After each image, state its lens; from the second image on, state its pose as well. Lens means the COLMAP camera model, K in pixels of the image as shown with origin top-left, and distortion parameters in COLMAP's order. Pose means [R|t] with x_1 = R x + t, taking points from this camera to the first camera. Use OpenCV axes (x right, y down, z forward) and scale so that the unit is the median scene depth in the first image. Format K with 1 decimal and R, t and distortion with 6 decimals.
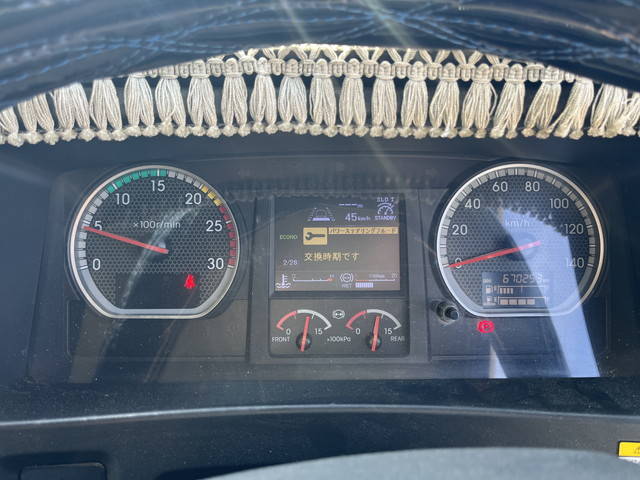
lens RADIAL K [[486.7, 0, 319.5], [0, 486.7, 242.5], [0, 0, 1]] dist [0.056663, -0.078493]
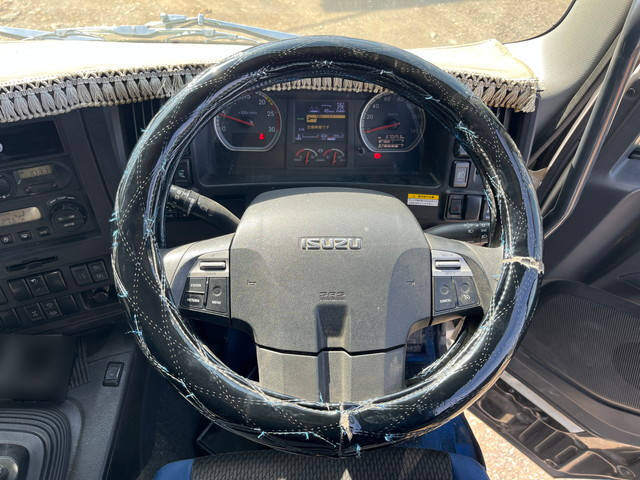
lens RADIAL K [[486.7, 0, 319.4], [0, 486.7, 242.9], [0, 0, 1]] dist [0.056663, -0.078493]
pose [[0.999071, 0.005997, 0.042687, -0.071903], [-0.021026, 0.932274, 0.361142, -0.324027], [-0.037630, -0.361704, 0.931533, -1.556326]]
